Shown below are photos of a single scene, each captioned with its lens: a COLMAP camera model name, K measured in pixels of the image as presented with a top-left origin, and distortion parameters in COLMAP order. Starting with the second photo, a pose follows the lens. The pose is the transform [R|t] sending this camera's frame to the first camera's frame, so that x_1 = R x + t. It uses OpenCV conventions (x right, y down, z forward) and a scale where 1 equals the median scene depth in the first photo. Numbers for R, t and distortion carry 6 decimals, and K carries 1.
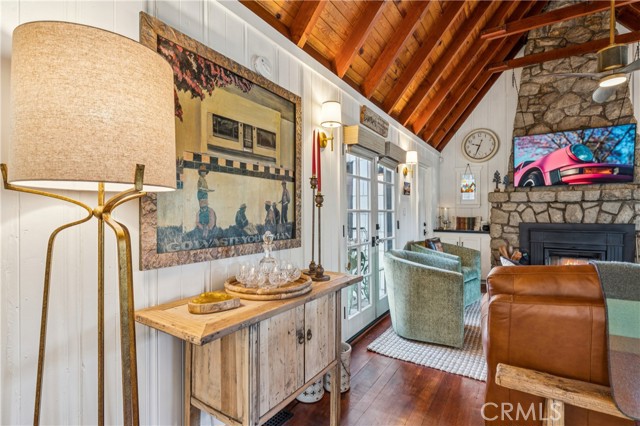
lens RADIAL K [[310.8, 0, 320.0], [0, 310.8, 213.0], [0, 0, 1]] dist [0.000281, 0.000298]
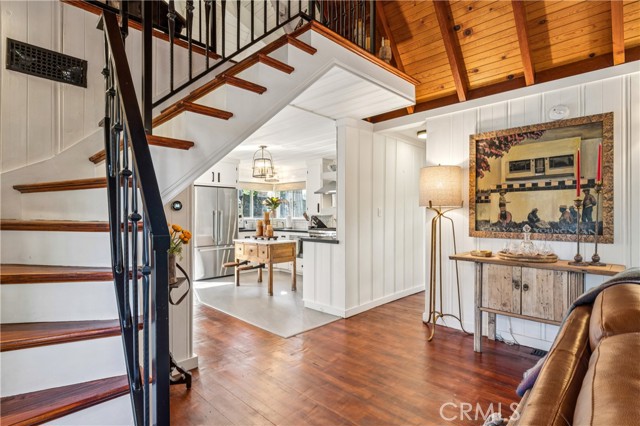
lens RADIAL K [[319.9, 0, 320.0], [0, 319.9, 213.0], [0, 0, 1]] dist [-0.000048, 0.000051]
pose [[-0.207757, -0.004837, -0.978168, 1.667166], [-0.000295, 0.999988, -0.004882, 0.004071], [0.978180, -0.000726, -0.207756, 0.252545]]
